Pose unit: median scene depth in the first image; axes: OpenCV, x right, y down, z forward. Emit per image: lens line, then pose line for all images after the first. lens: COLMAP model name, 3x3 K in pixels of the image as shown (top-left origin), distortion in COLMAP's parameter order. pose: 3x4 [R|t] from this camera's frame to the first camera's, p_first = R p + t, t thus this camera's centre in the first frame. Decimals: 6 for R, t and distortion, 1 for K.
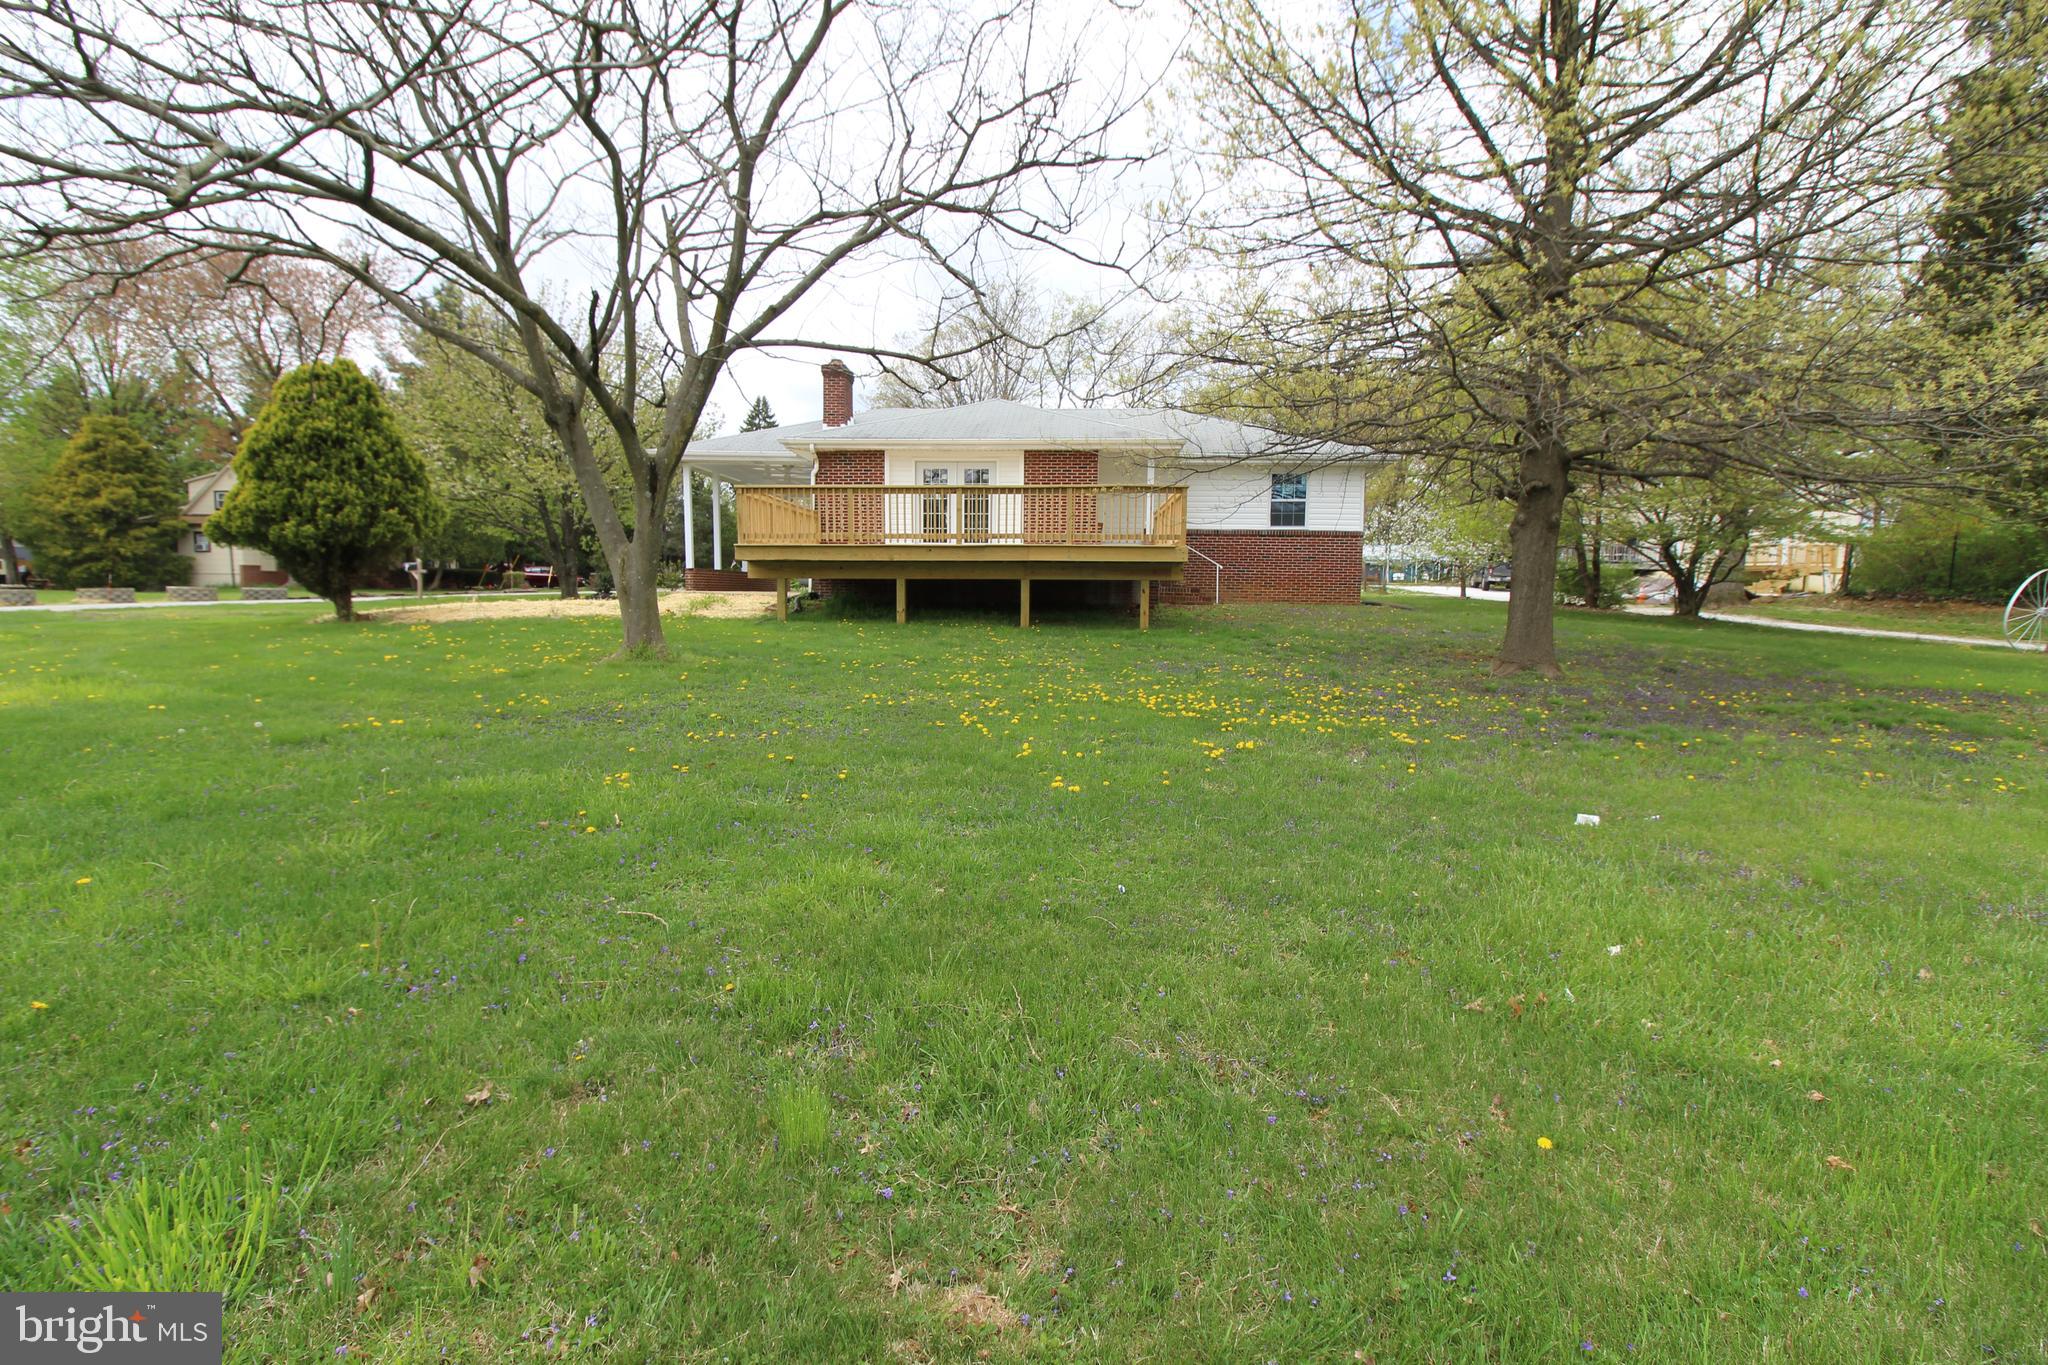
lens RADIAL K [[955.0, 0, 1023.8], [0, 955.0, 676.6], [0, 0, 1]] dist [0.005225, -0.000676]
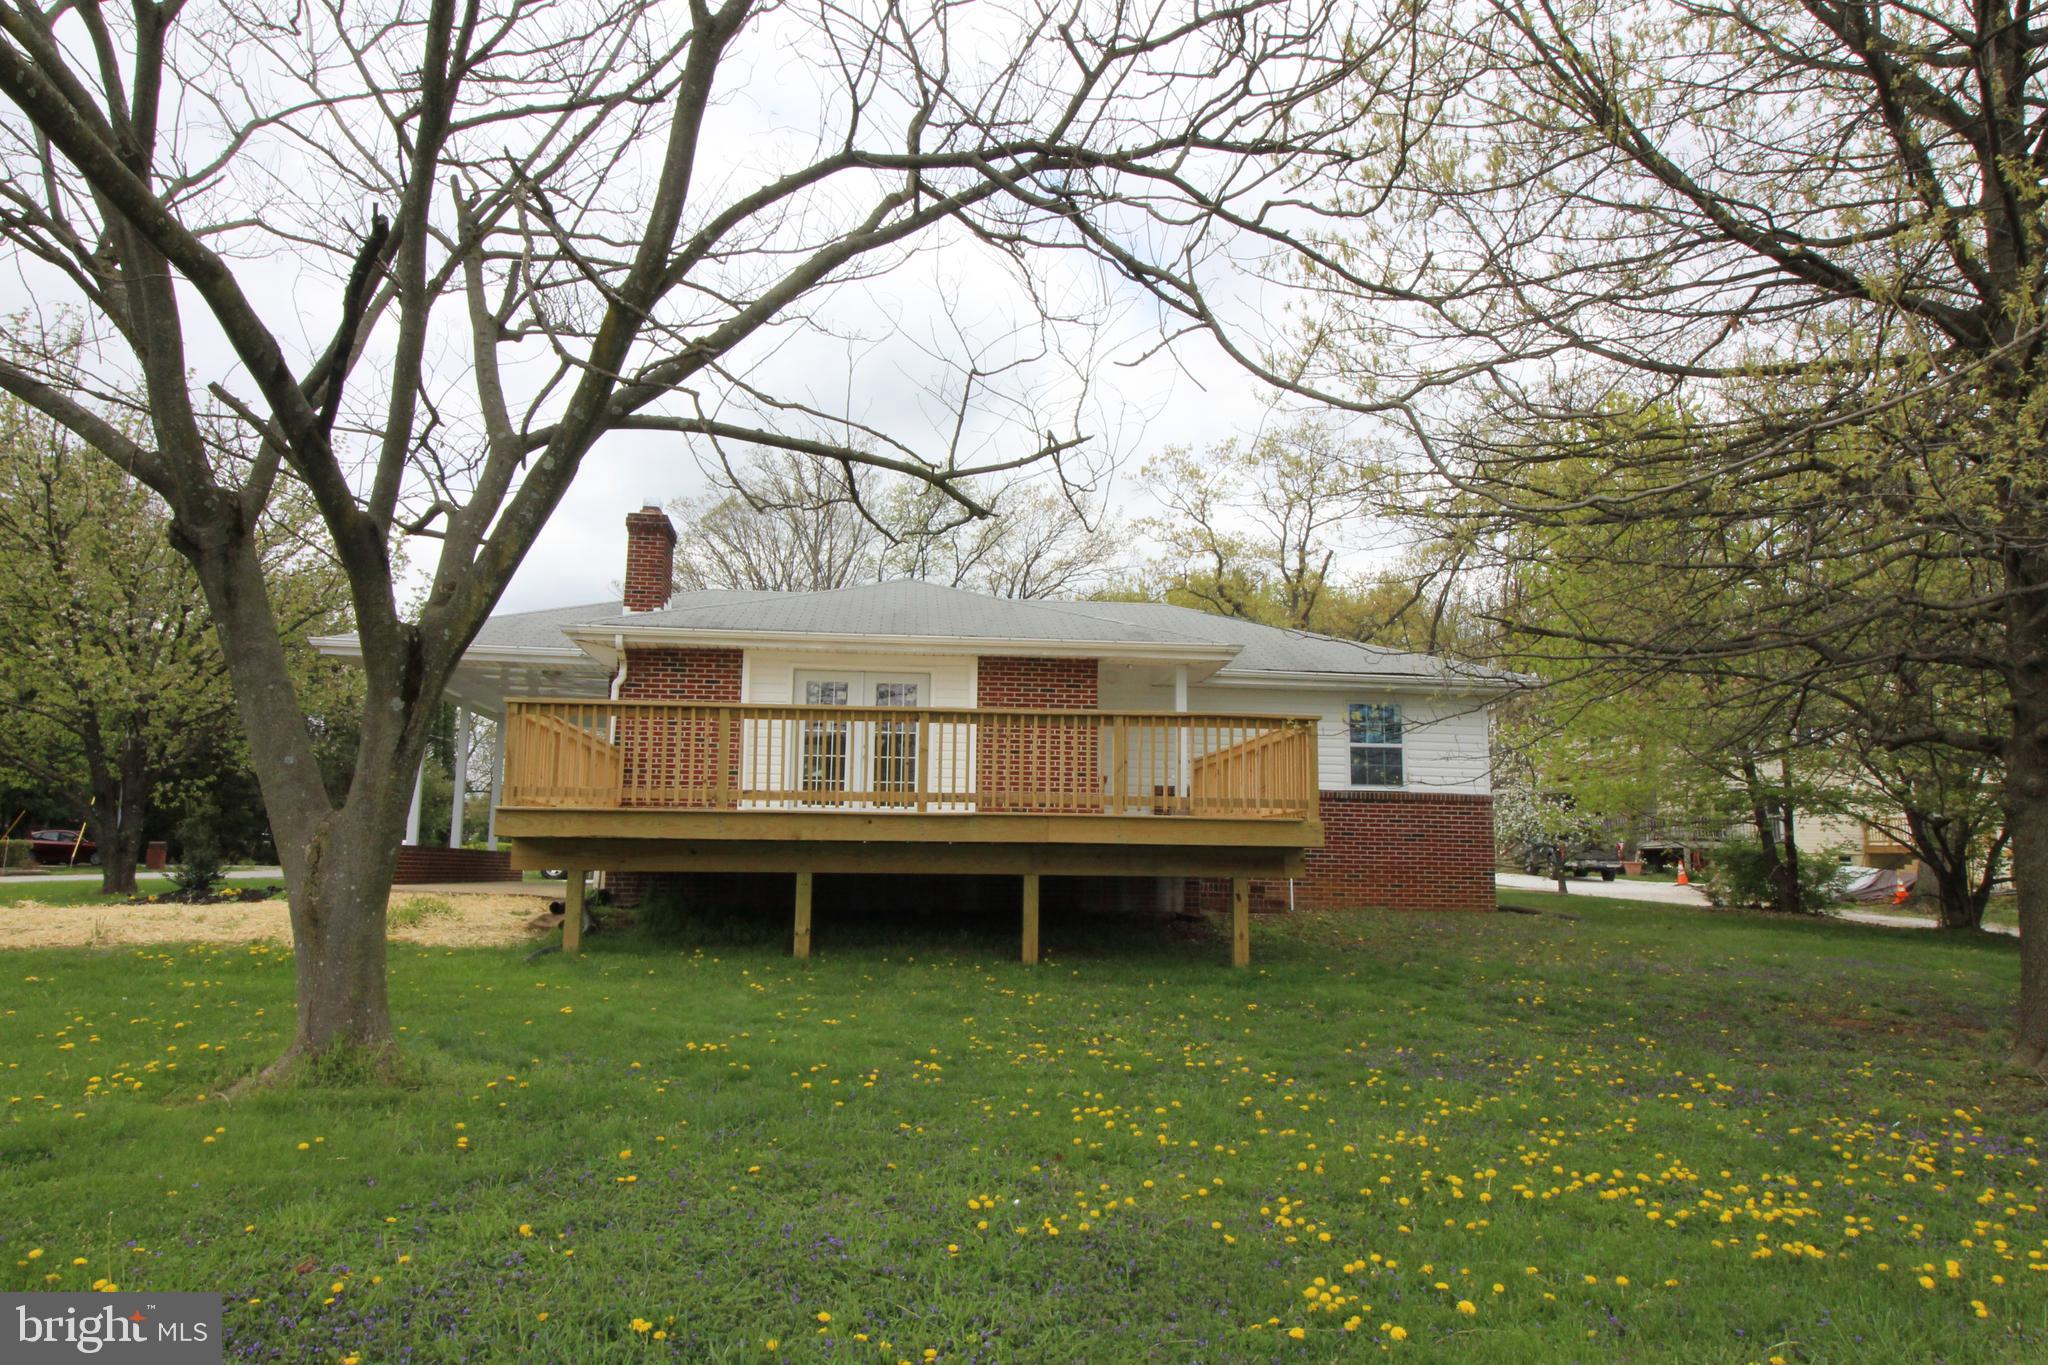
lens RADIAL K [[1346.4, 0, 1019.7], [0, 1346.4, 675.2], [0, 0, 1]] dist [0.000507, 0.001992]
pose [[0.988009, 0.027036, 0.152010, -0.103529], [0.008486, 0.973552, -0.228309, -0.029164], [-0.154163, 0.226861, 0.961648, 0.176198]]
